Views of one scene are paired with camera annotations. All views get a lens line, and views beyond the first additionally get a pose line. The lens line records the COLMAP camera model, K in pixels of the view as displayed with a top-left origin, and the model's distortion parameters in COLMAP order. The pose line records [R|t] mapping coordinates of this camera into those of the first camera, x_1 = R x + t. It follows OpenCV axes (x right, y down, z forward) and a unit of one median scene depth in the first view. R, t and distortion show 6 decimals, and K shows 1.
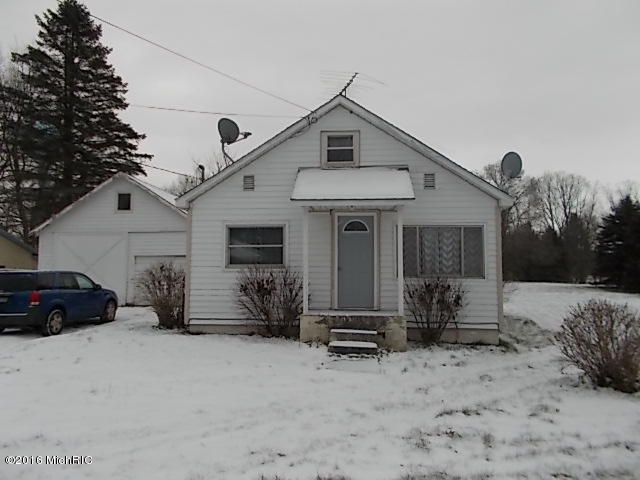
lens RADIAL K [[491.0, 0, 320.0], [0, 491.0, 240.0], [0, 0, 1]] dist [-0.007468, -0.000792]
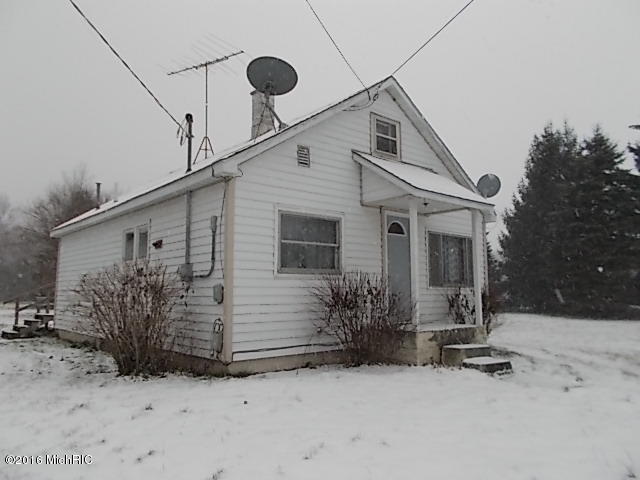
lens RADIAL K [[491.0, 0, 320.0], [0, 491.0, 240.0], [0, 0, 1]] dist [-0.007468, -0.000792]
pose [[0.702882, 0.070433, 0.707811, -0.644010], [-0.040437, 0.997433, -0.059097, 0.049963], [-0.710156, 0.012916, 0.703925, 0.480824]]
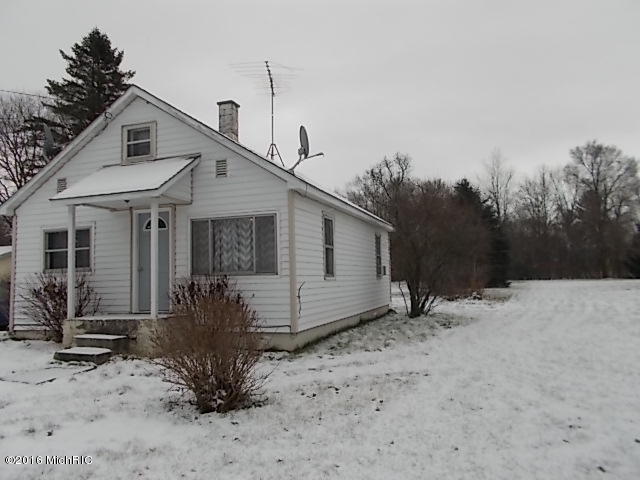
lens RADIAL K [[491.0, 0, 320.0], [0, 491.0, 240.0], [0, 0, 1]] dist [-0.007468, -0.000792]
pose [[0.971544, -0.052858, -0.230886, 0.590960], [0.051075, 0.998601, -0.013699, 0.032190], [0.231287, 0.001516, 0.972884, 0.165620]]
